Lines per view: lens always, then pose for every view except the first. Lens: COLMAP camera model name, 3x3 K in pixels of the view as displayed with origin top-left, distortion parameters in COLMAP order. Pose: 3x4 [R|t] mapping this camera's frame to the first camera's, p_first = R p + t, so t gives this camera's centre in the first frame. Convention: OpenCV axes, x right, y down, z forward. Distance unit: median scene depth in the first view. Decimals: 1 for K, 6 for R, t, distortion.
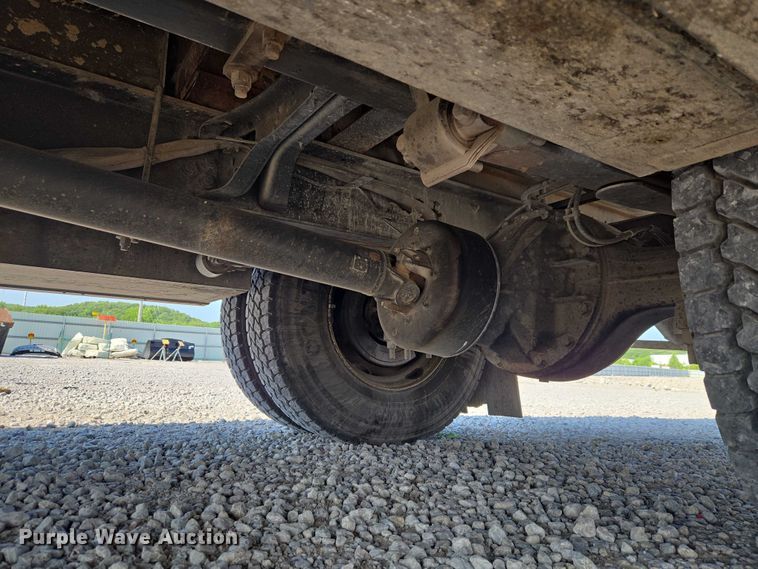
lens RADIAL K [[509.5, 0, 380.2], [0, 509.5, 291.8], [0, 0, 1]] dist [0.082705, -0.082228]
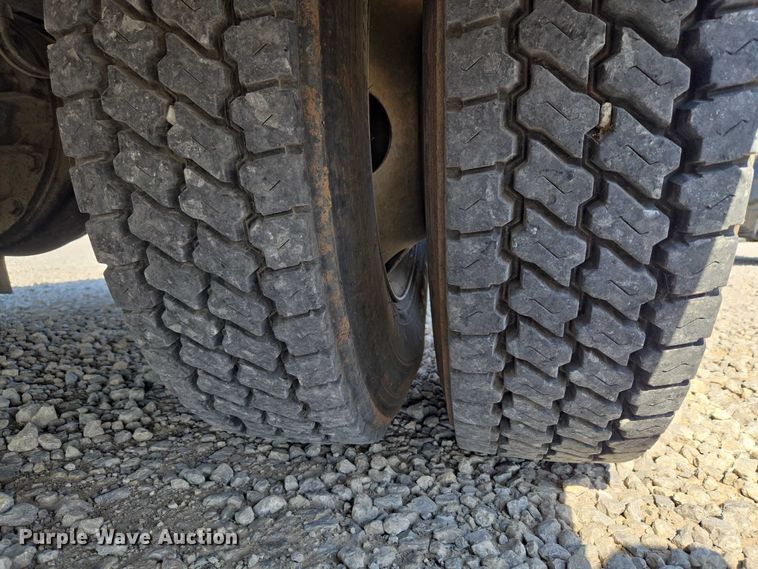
lens RADIAL K [[509.5, 0, 380.2], [0, 509.5, 291.8], [0, 0, 1]] dist [0.082705, -0.082228]
pose [[0.702030, -0.122146, 0.701594, 0.370808], [-0.083895, 0.964136, 0.251800, -0.038413], [-0.707188, -0.235632, 0.666605, 0.171695]]
